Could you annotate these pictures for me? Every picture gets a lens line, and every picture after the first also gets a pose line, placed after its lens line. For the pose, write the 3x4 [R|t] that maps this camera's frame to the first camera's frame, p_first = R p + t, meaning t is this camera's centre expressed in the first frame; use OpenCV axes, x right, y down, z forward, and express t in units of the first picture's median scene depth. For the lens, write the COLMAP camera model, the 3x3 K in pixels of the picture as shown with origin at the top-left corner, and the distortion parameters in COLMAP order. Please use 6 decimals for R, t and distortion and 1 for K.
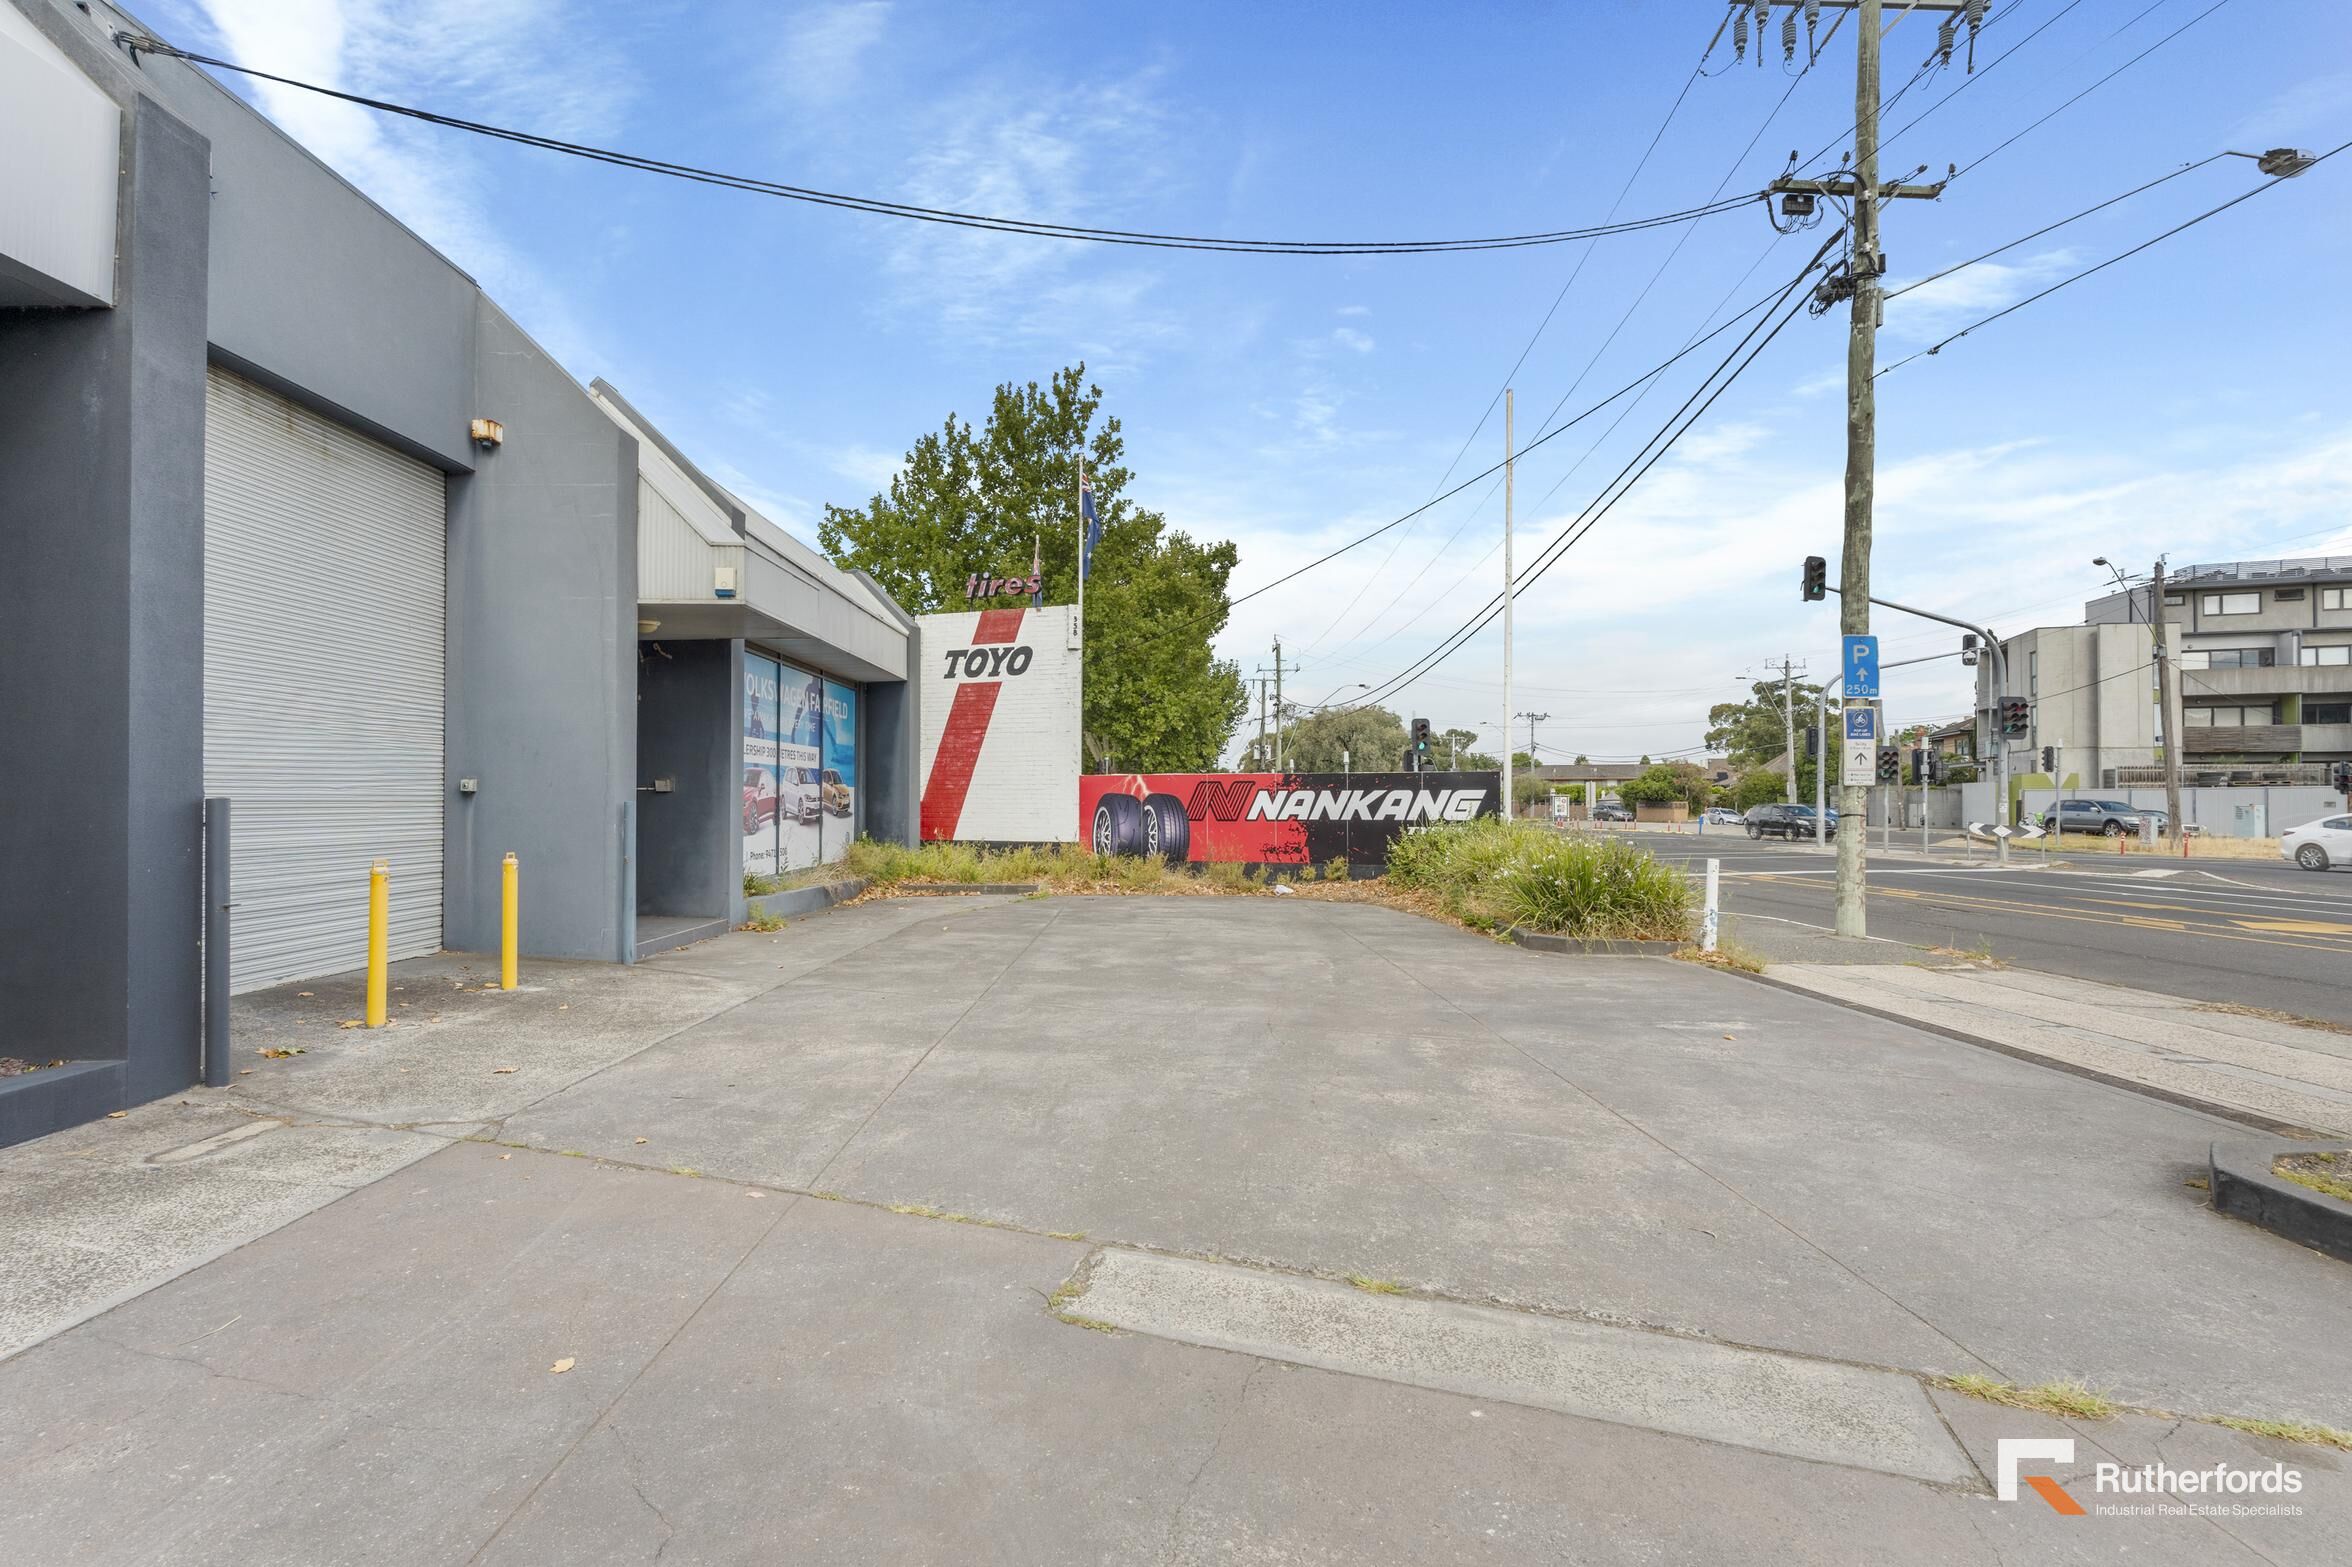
lens RADIAL K [[1051.5, 0, 1180.8], [0, 1051.5, 795.3], [0, 0, 1]] dist [-0.000685, -0.001558]
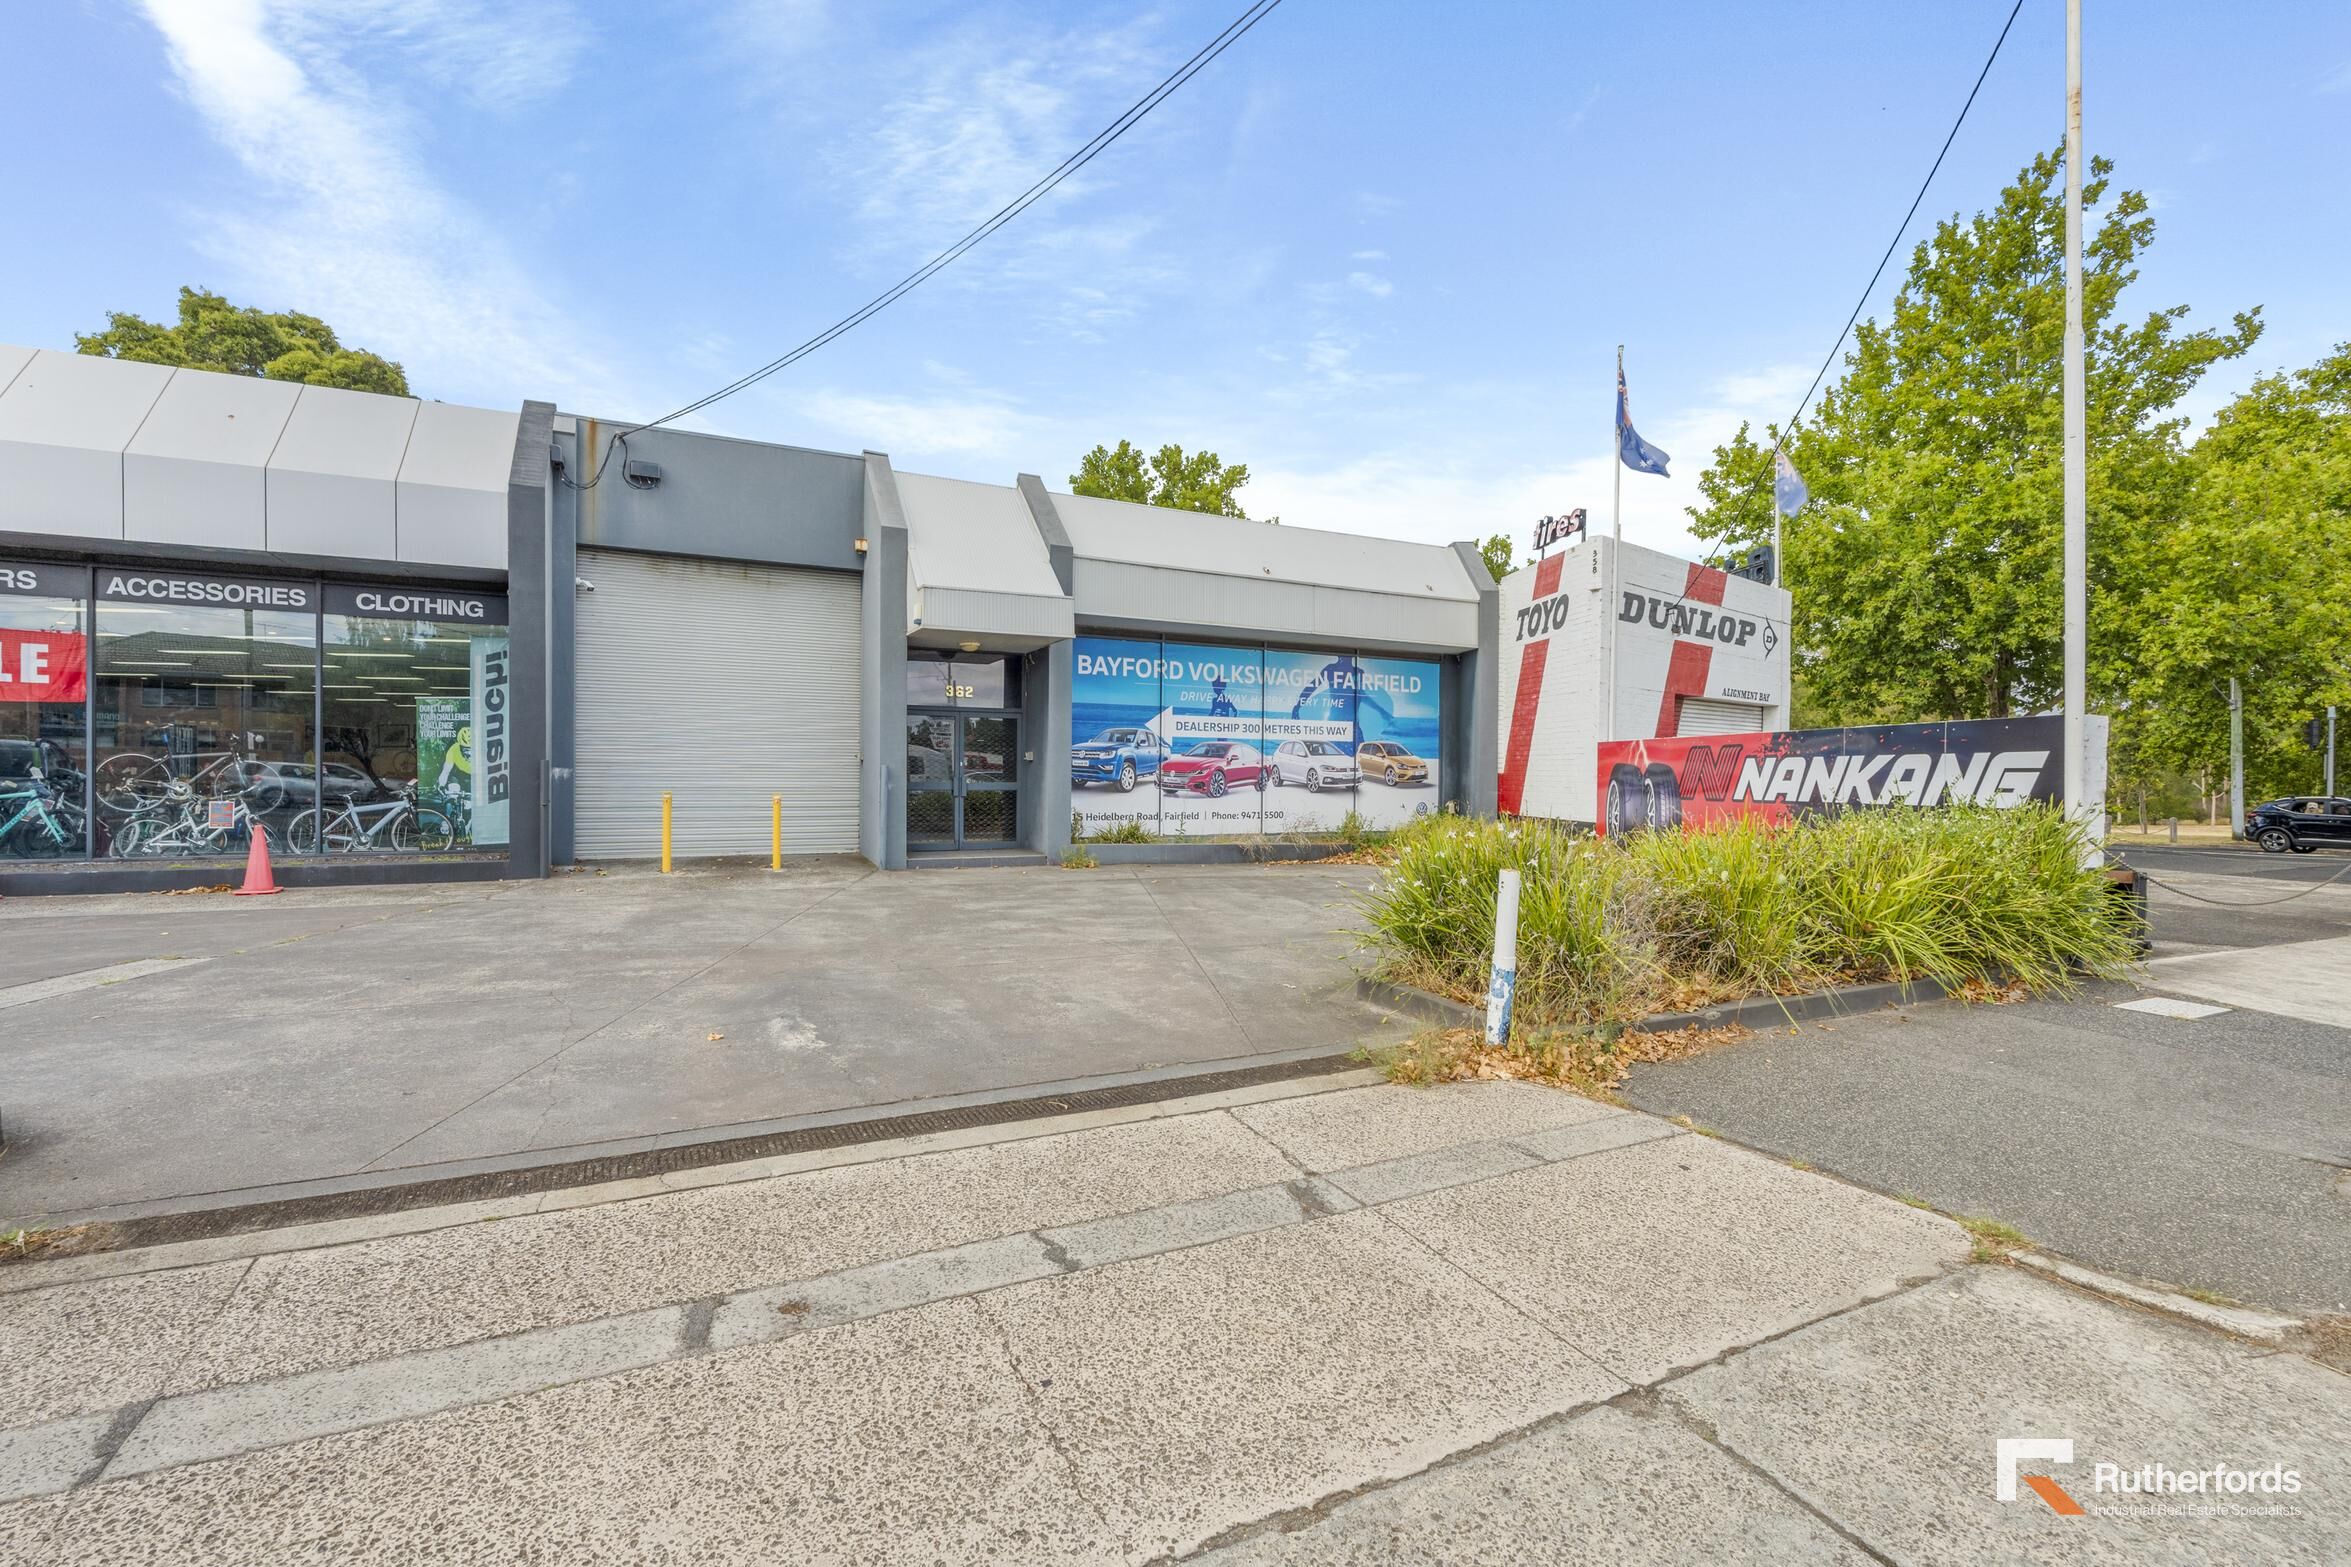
lens RADIAL K [[1051.0, 0, 1172.9], [0, 1051.0, 776.6], [0, 0, 1]] dist [-0.000685, -0.001558]
pose [[0.423721, 0.006421, -0.905770, 0.533617], [-0.005644, 0.999974, 0.004449, 0.006878], [0.905775, 0.003227, 0.423746, 0.362464]]
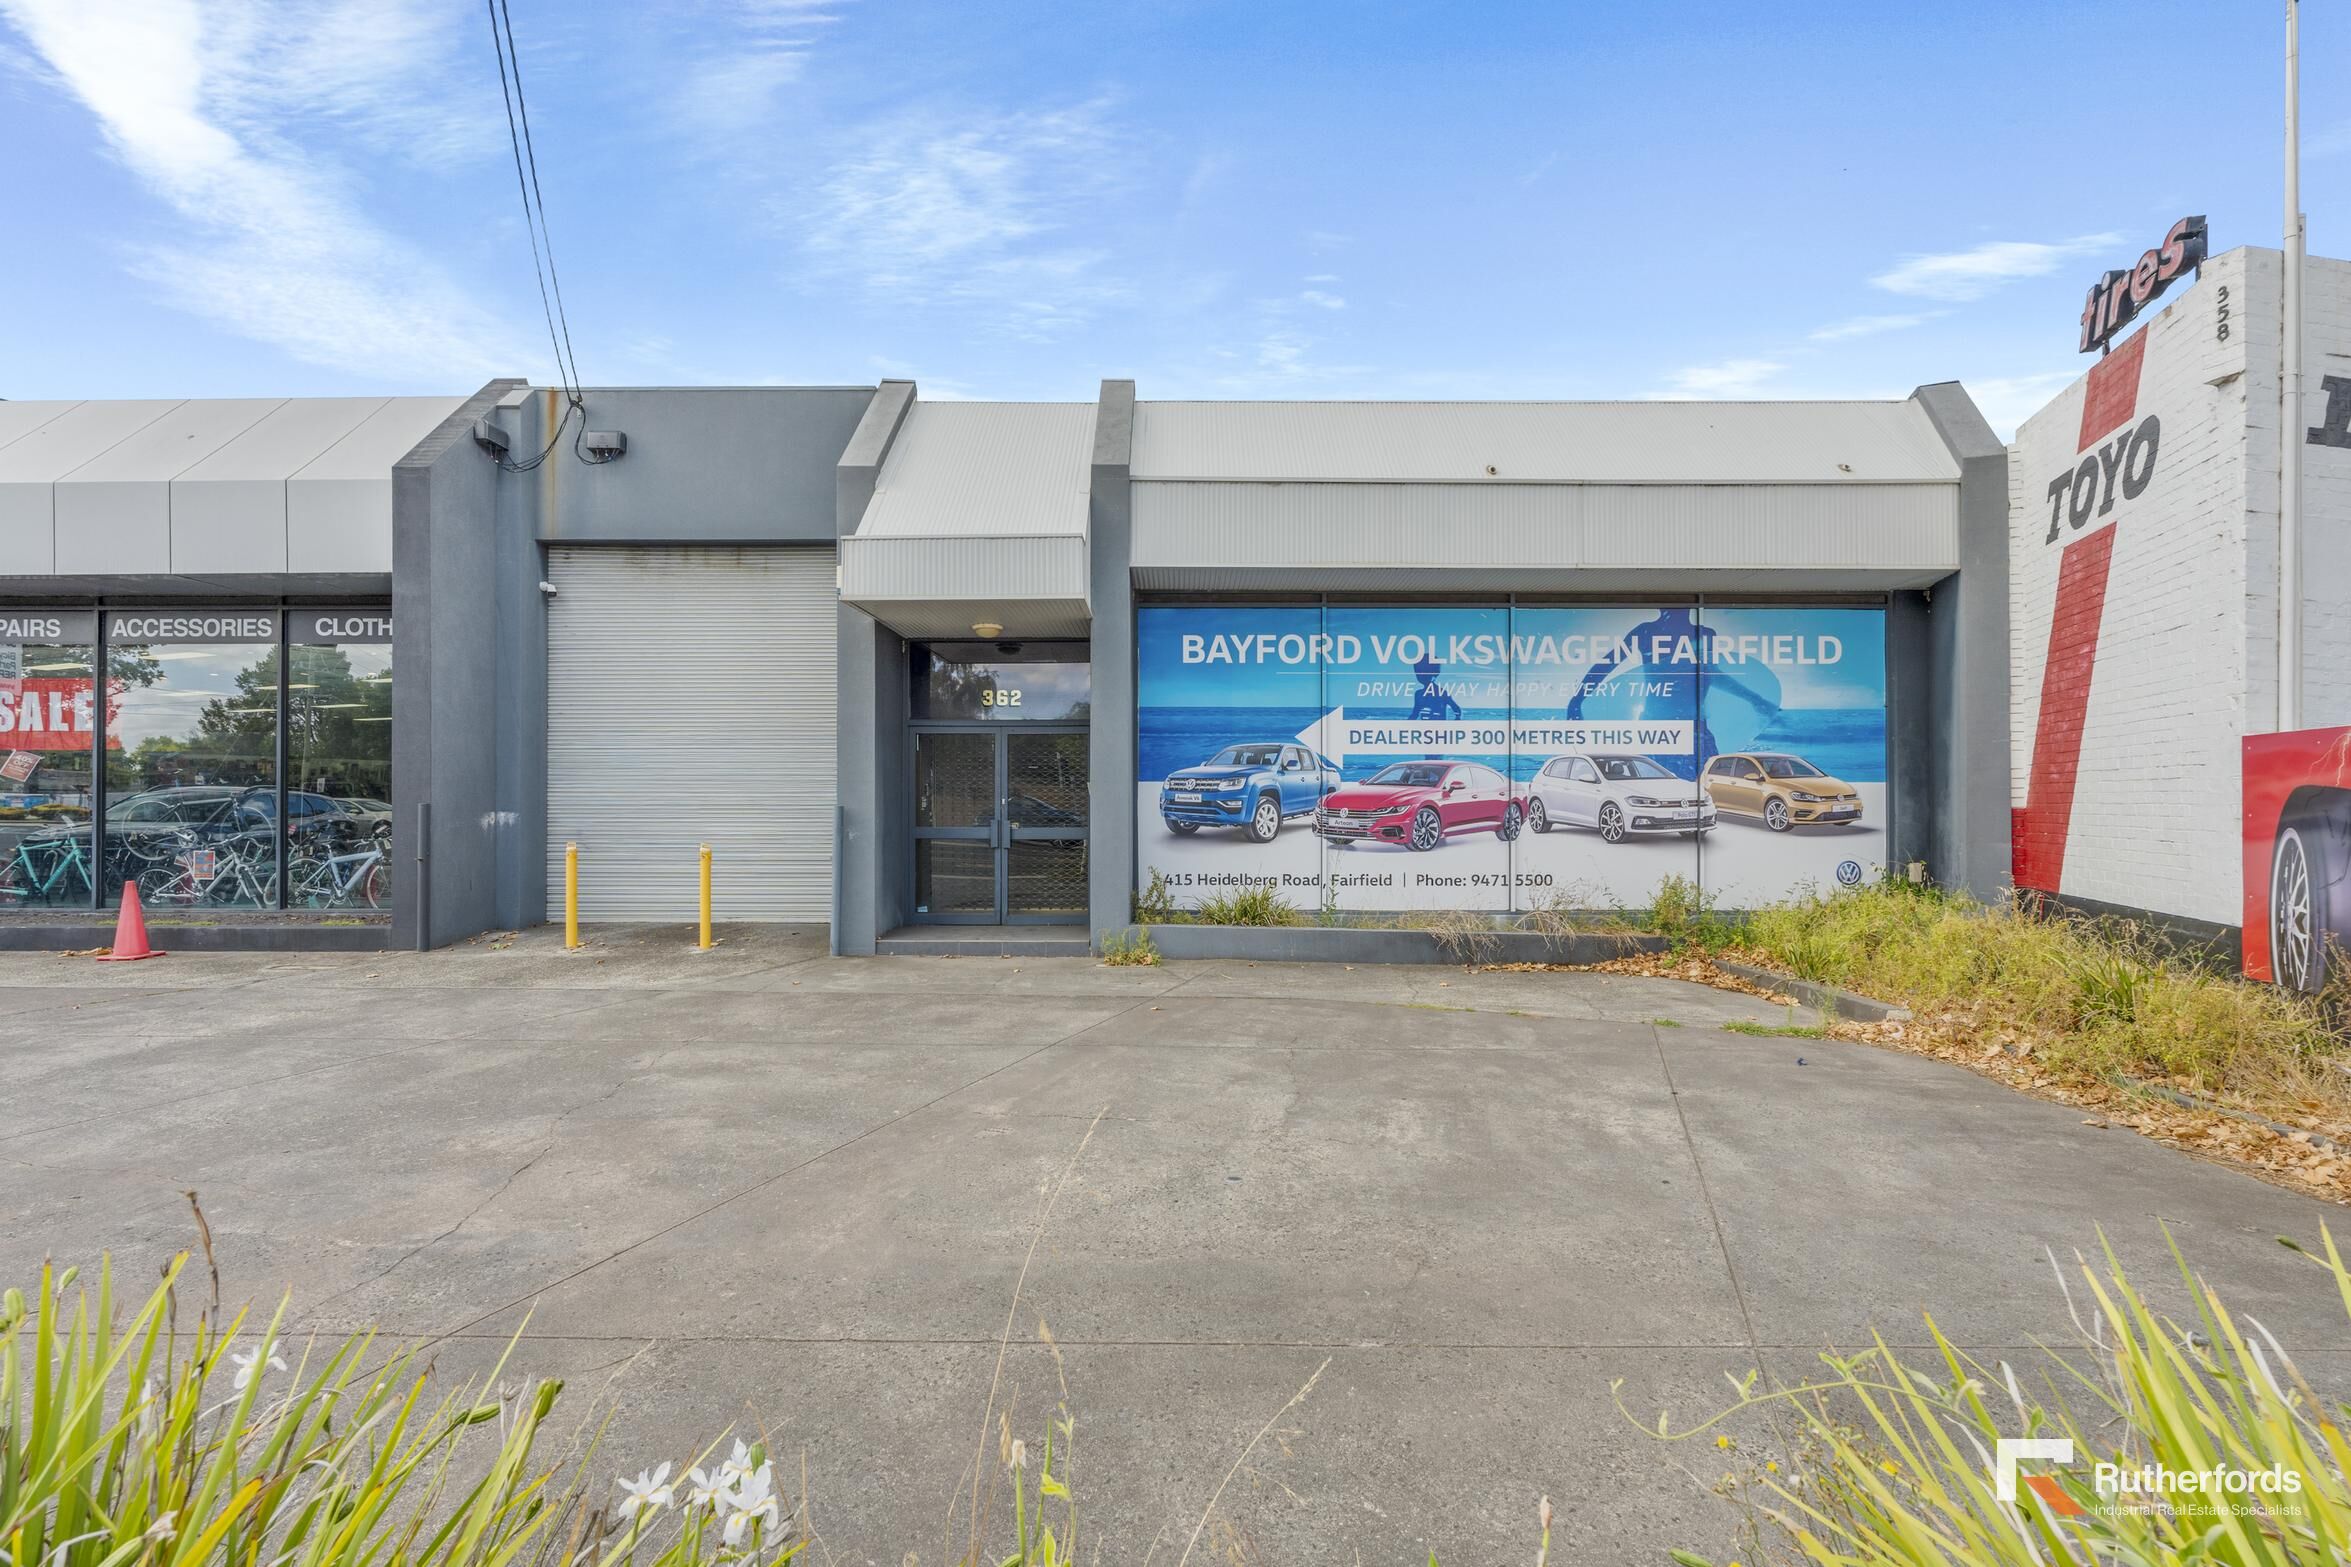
lens RADIAL K [[1051.0, 0, 1159.4], [0, 1051.0, 790.7], [0, 0, 1]] dist [-0.000685, -0.001558]
pose [[-0.041962, -0.010925, -0.999059, 0.277650], [0.003005, 0.999934, -0.011061, 0.002044], [0.999115, -0.003467, -0.041926, 0.684746]]
